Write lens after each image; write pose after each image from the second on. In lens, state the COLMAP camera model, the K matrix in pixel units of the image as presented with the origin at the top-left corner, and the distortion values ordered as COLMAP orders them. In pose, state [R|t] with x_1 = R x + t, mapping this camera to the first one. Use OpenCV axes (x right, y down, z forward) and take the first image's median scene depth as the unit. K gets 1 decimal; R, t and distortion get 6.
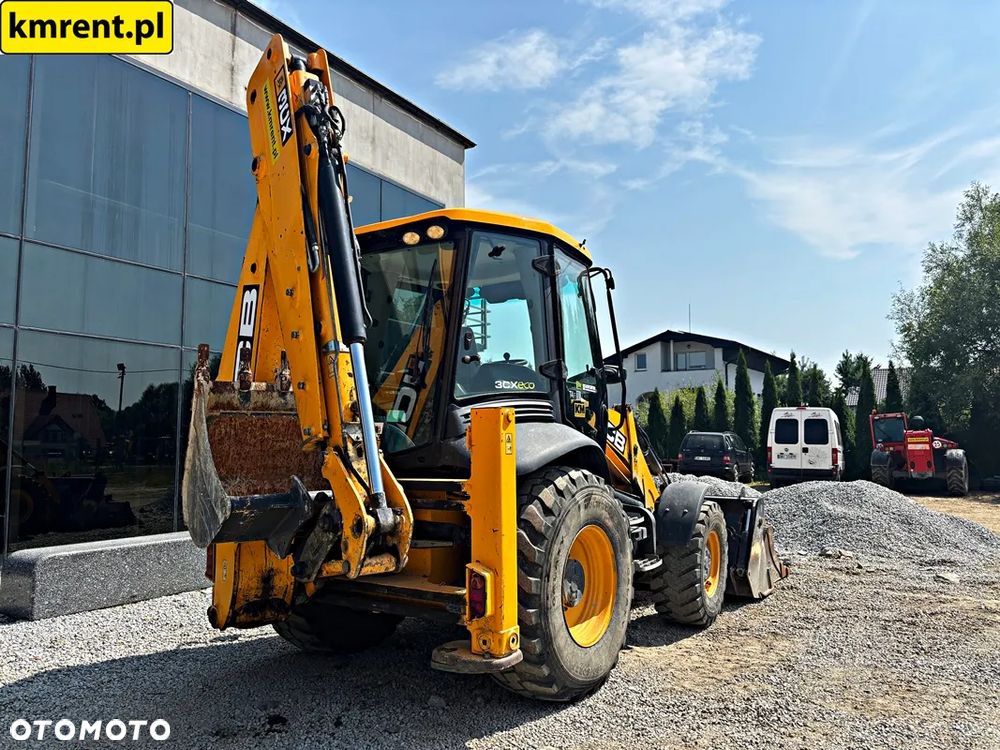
lens RADIAL K [[763.2, 0, 509.2], [0, 763.2, 371.7], [0, 0, 1]] dist [0.041696, -0.047041]
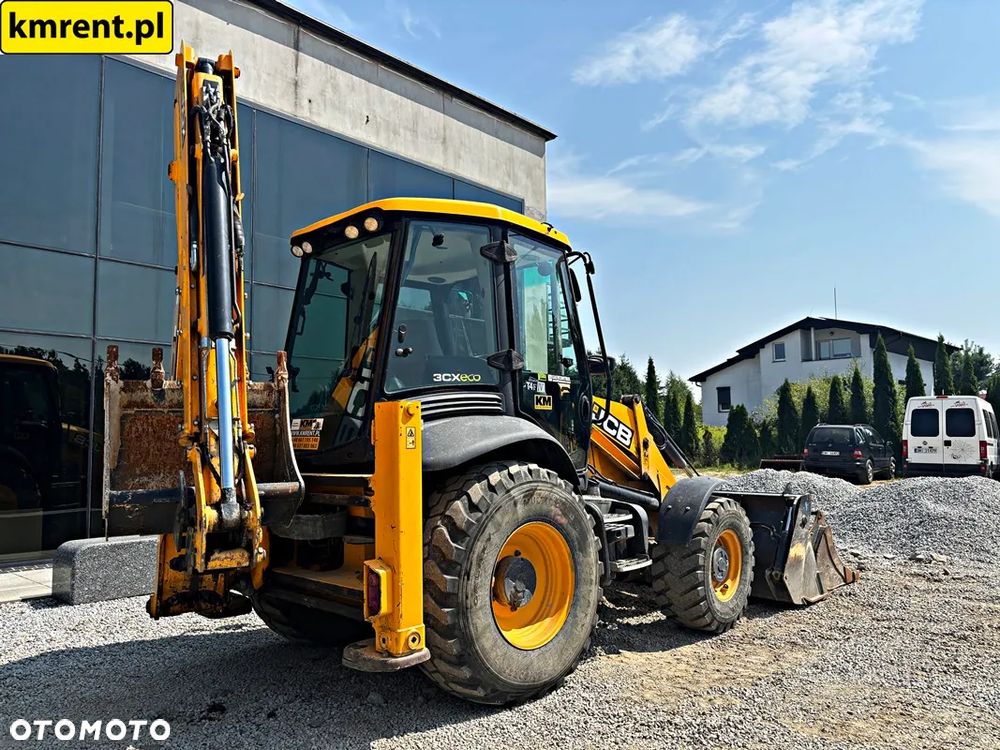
lens RADIAL K [[763.2, 0, 509.2], [0, 763.2, 375.9], [0, 0, 1]] dist [0.041696, -0.047041]
pose [[0.981274, -0.026823, -0.190740, 0.201625], [0.028564, 0.999572, 0.006382, 0.008922], [0.190487, -0.011711, 0.981620, 0.047425]]
